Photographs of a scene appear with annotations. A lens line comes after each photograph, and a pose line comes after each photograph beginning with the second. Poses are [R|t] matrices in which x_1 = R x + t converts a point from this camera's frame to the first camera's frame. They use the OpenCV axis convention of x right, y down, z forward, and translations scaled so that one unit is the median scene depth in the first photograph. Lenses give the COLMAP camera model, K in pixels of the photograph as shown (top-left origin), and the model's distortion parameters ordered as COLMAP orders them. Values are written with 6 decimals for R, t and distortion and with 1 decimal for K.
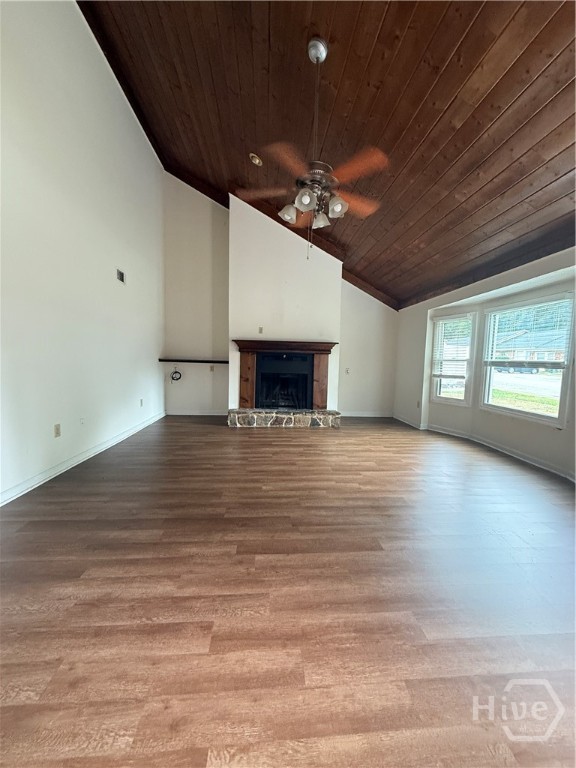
lens RADIAL K [[306.2, 0, 285.6], [0, 306.2, 382.4], [0, 0, 1]] dist [-0.000188, 0.000505]
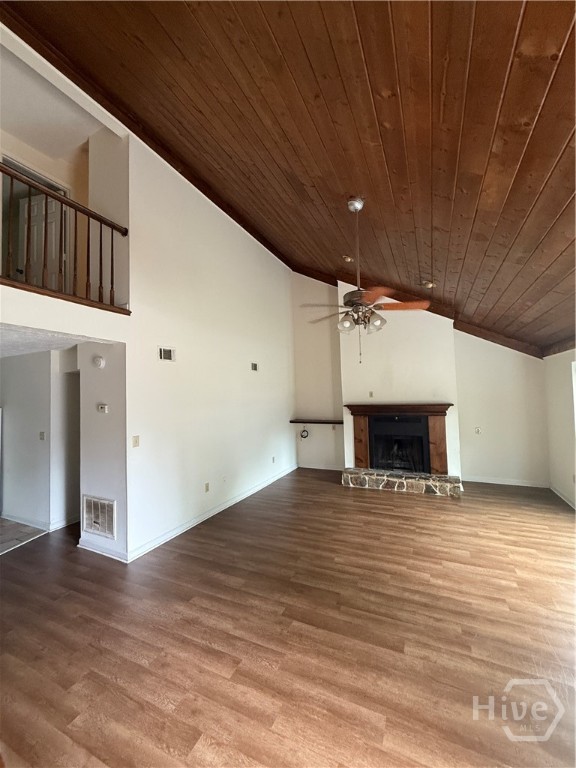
lens RADIAL K [[306.2, 0, 286.2], [0, 306.2, 381.2], [0, 0, 1]] dist [-0.000188, 0.000505]
pose [[0.867870, -0.069946, -0.491843, 0.341885], [0.013538, 0.993001, -0.117329, -0.169479], [0.496608, 0.095168, 0.862742, -0.133779]]
